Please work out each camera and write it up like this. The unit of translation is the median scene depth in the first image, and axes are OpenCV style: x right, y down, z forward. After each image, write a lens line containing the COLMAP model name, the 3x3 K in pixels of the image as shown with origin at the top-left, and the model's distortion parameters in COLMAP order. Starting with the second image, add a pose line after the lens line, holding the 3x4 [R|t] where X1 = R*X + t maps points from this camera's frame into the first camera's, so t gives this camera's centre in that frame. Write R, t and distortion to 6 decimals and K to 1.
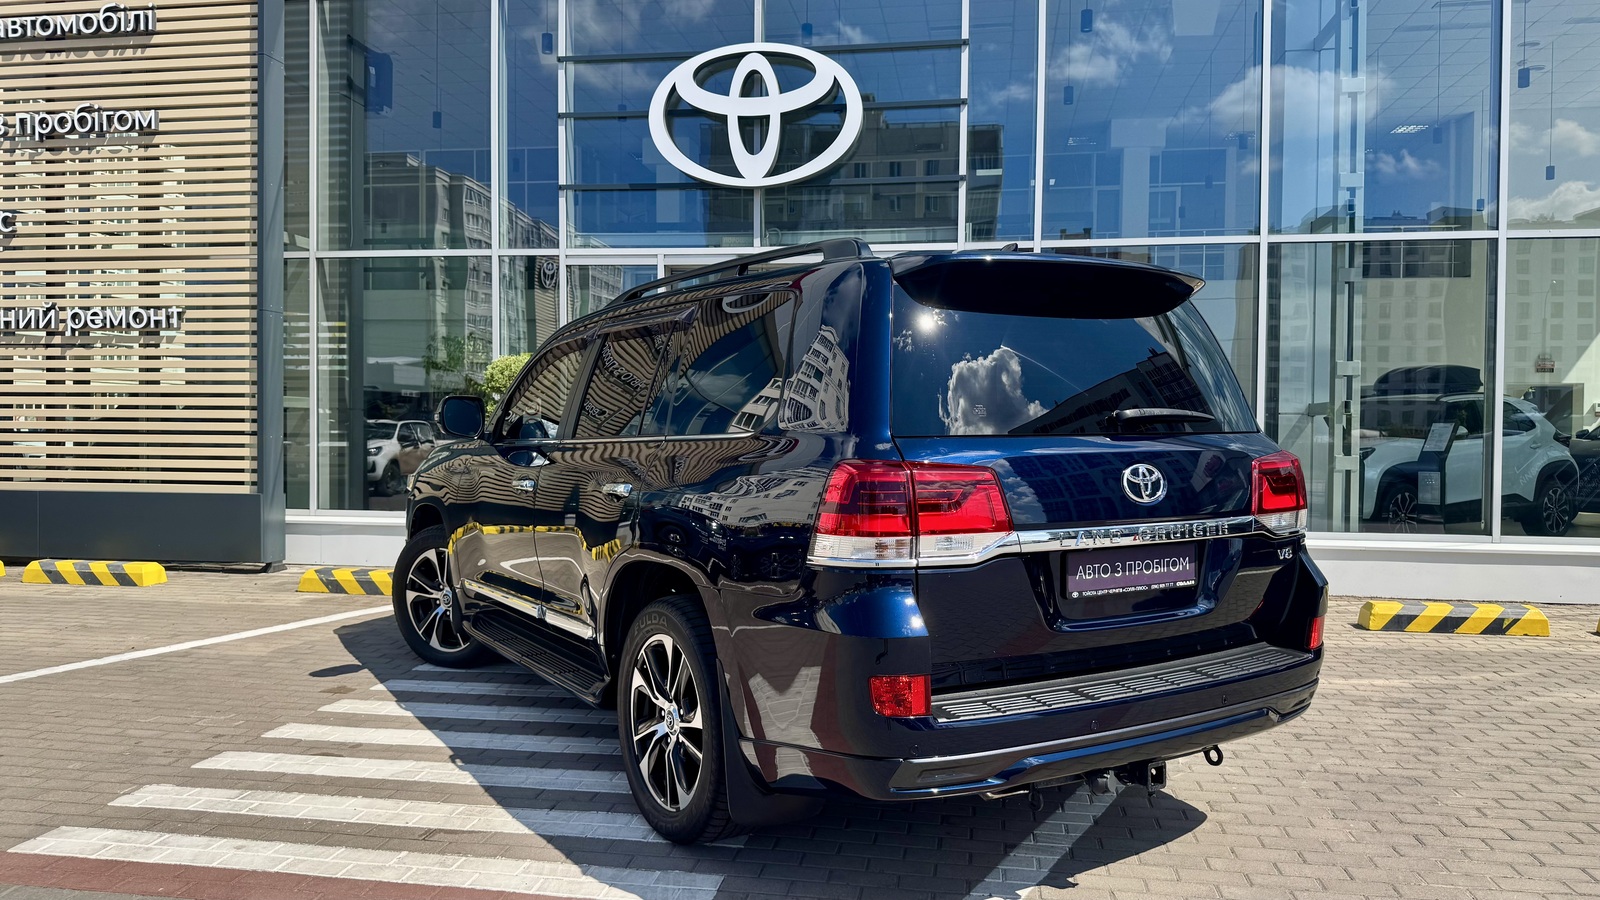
lens RADIAL K [[1133.5, 0, 808.4], [0, 1133.5, 460.9], [0, 0, 1]] dist [0.027472, -0.035323]
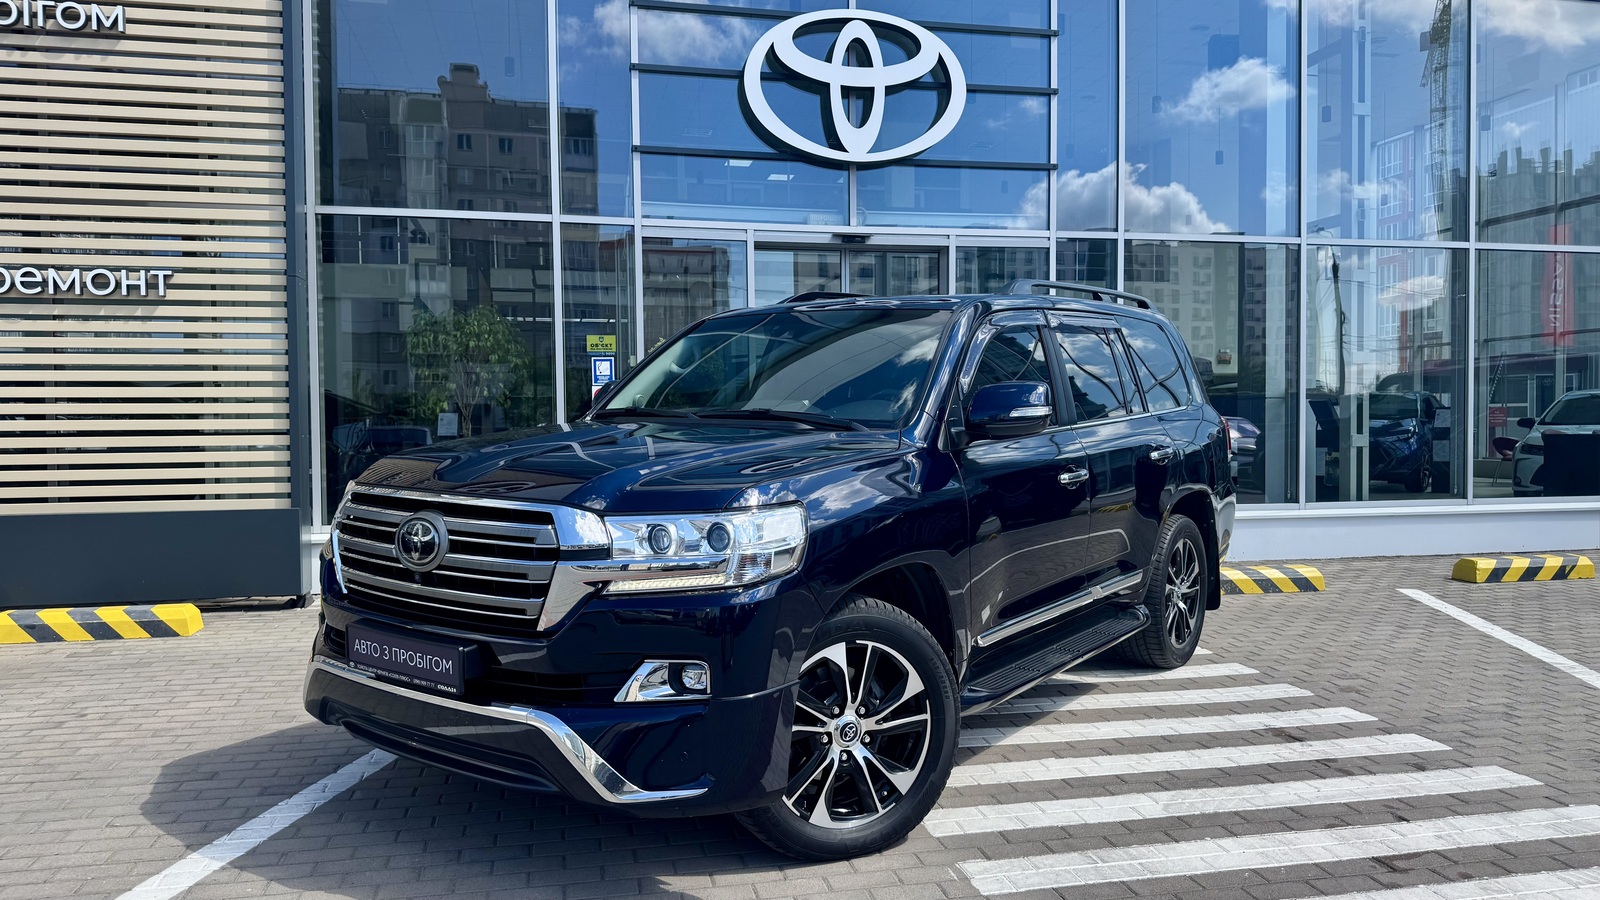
lens RADIAL K [[1133.5, 0, 800.2], [0, 1133.5, 460.2], [0, 0, 1]] dist [0.027472, -0.035323]
pose [[0.931433, -0.026833, 0.362922, -0.442517], [0.024392, 0.999639, 0.011309, -0.004972], [-0.363094, -0.001682, 0.931751, 0.135753]]
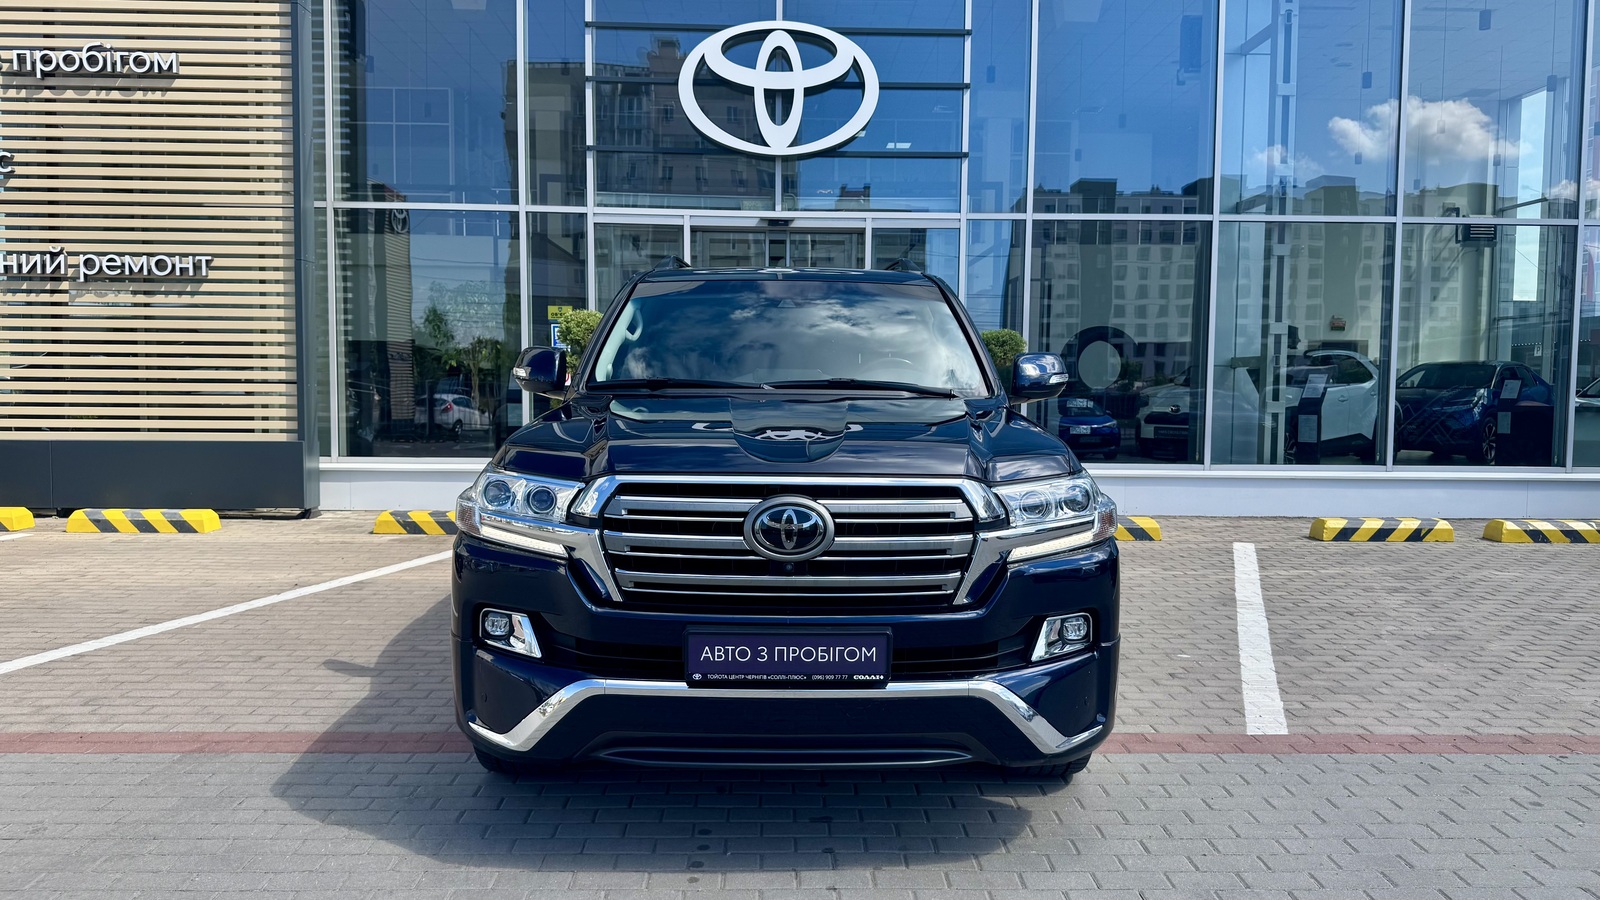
lens RADIAL K [[1133.5, 0, 805.6], [0, 1133.5, 461.9], [0, 0, 1]] dist [0.027472, -0.035323]
pose [[0.982402, -0.012431, 0.186362, -0.229048], [0.004173, 0.998995, 0.044636, 0.003813], [-0.186730, -0.043073, 0.981467, -0.085487]]
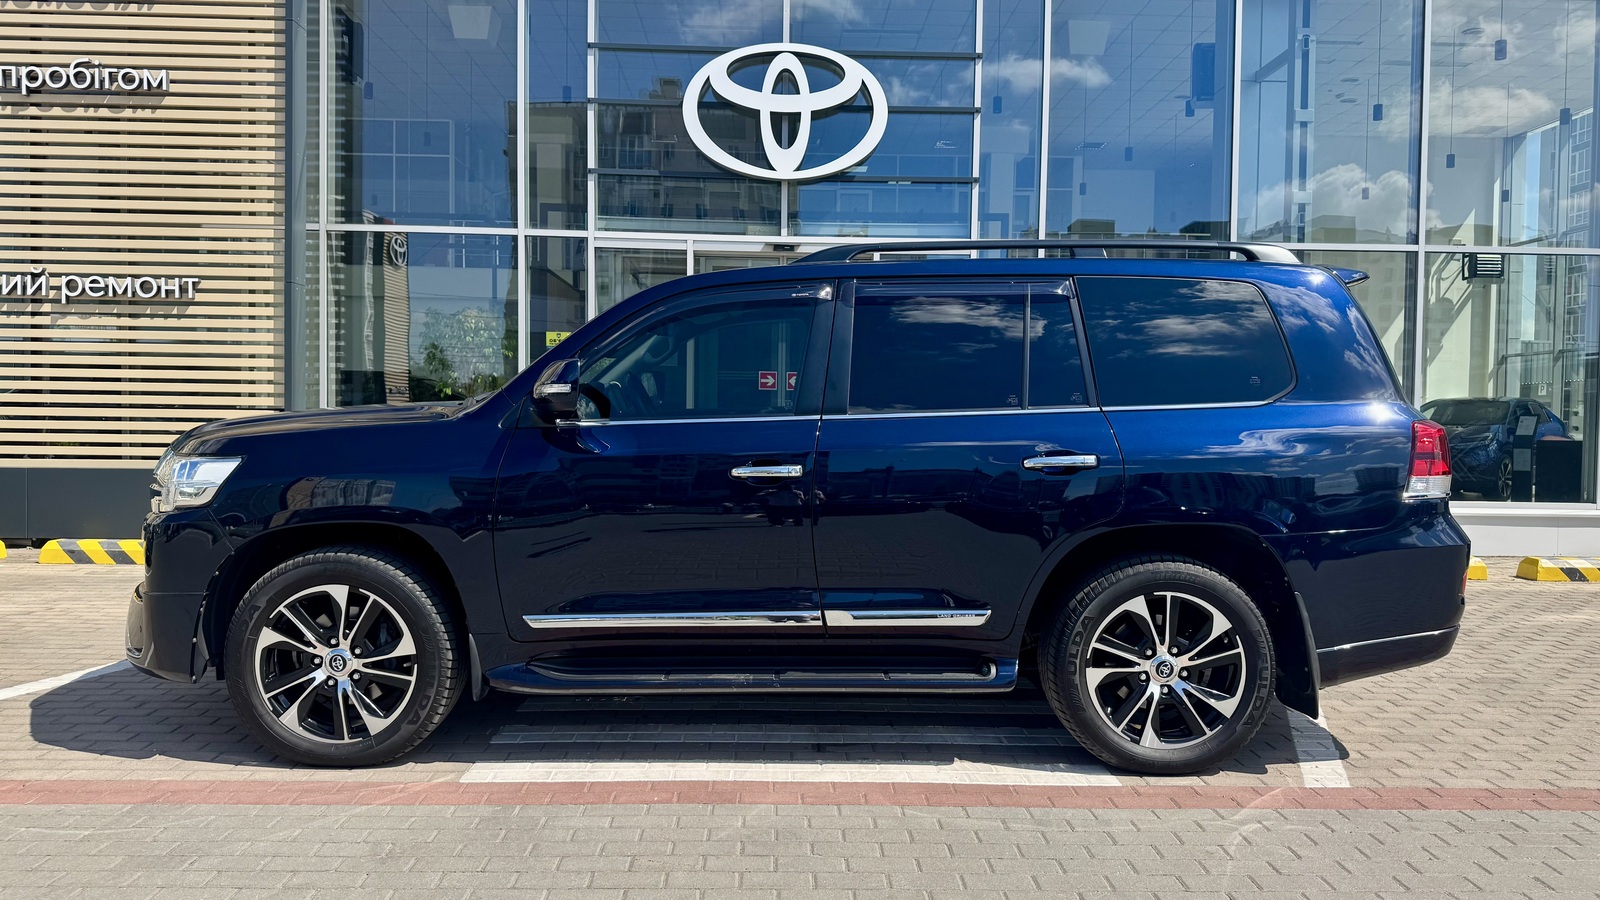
lens RADIAL K [[1133.5, 0, 805.9], [0, 1133.5, 462.0], [0, 0, 1]] dist [0.027472, -0.035323]
pose [[0.981872, -0.001370, 0.189539, -0.229946], [-0.000787, 0.999936, 0.011307, 0.010674], [-0.189542, -0.011251, 0.981808, -0.047523]]
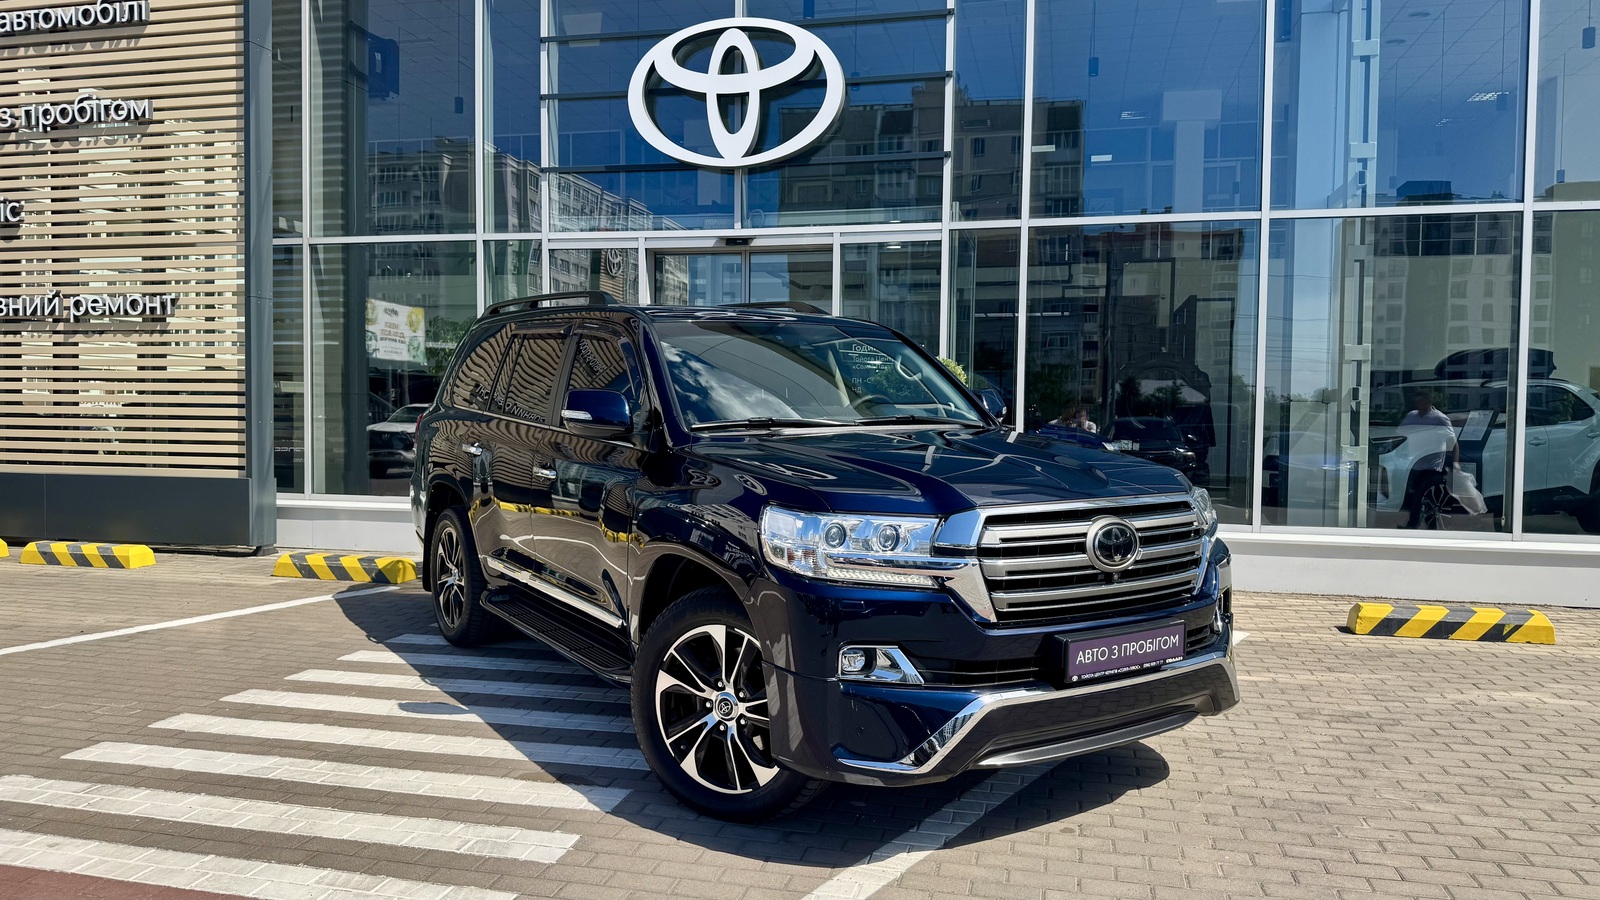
lens RADIAL K [[1133.5, 0, 801.6], [0, 1133.5, 462.9], [0, 0, 1]] dist [0.027472, -0.035323]
pose [[0.996967, 0.005776, -0.077610, 0.087670], [-0.004428, 0.999837, 0.017523, -0.004719], [0.077698, -0.017127, 0.996830, 0.028889]]
